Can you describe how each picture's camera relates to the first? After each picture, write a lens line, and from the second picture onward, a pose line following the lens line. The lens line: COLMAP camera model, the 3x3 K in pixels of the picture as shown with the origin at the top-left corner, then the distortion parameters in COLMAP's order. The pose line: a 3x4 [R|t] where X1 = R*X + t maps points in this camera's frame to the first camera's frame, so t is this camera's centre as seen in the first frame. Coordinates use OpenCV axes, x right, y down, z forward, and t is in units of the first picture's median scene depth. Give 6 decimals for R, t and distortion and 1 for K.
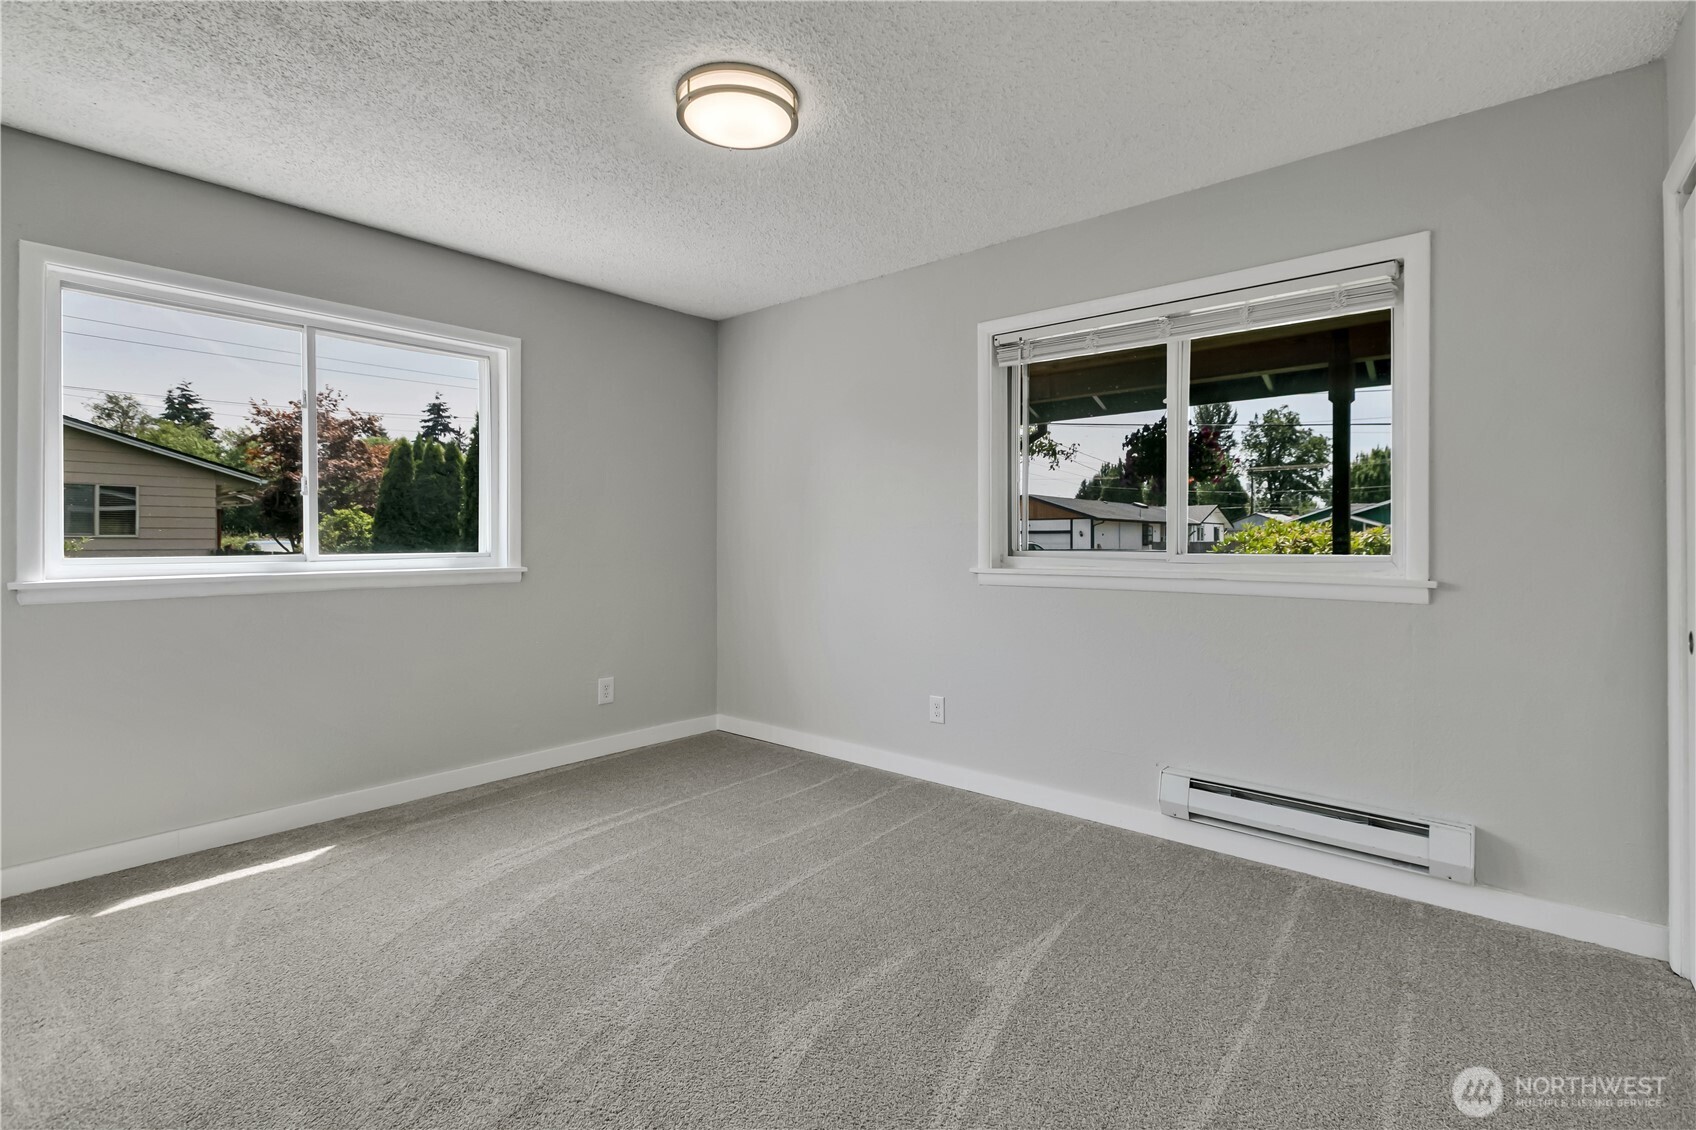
lens RADIAL K [[768.8, 0, 862.9], [0, 768.8, 540.6], [0, 0, 1]] dist [-0.000601, -0.000069]
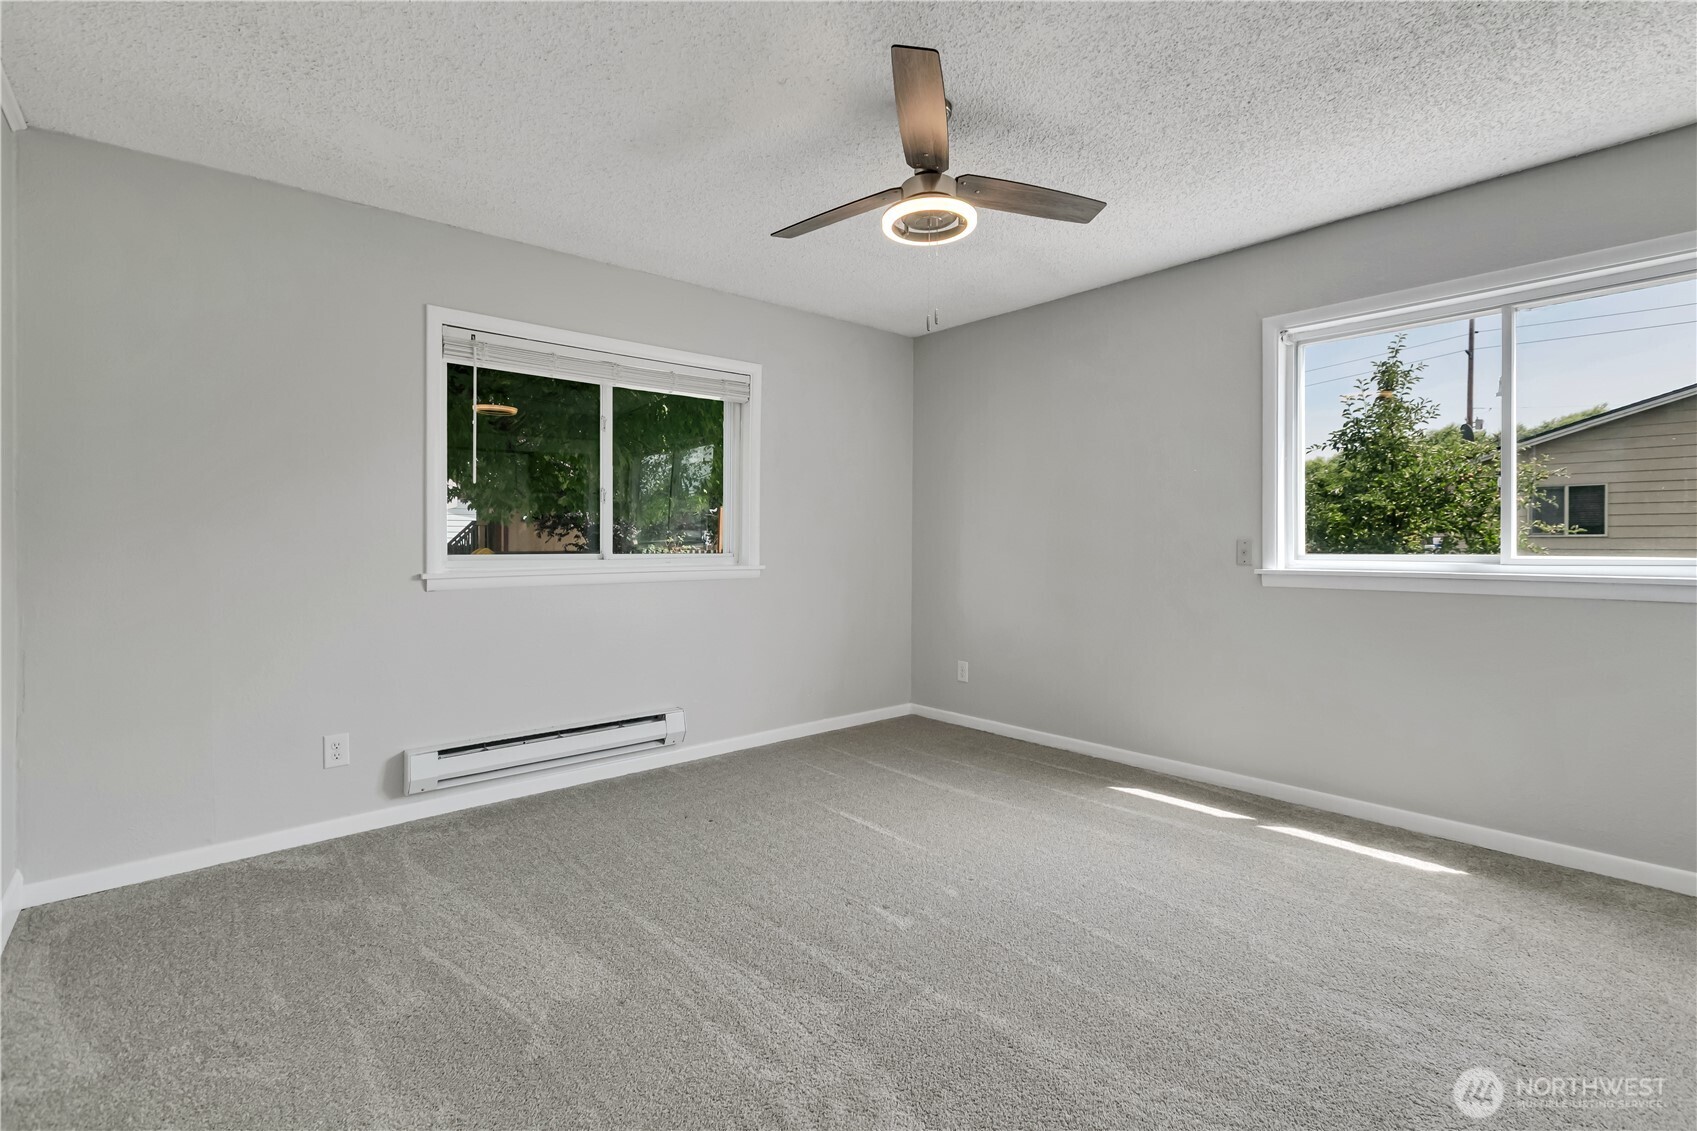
lens RADIAL K [[785.2, 0, 856.8], [0, 785.2, 533.4], [0, 0, 1]] dist [0.000950, 0.001049]
pose [[-0.166965, -0.006160, -0.985944, 0.838988], [-0.002848, 0.999979, -0.005765, -0.000408], [0.985959, 0.001846, -0.166979, 1.044740]]
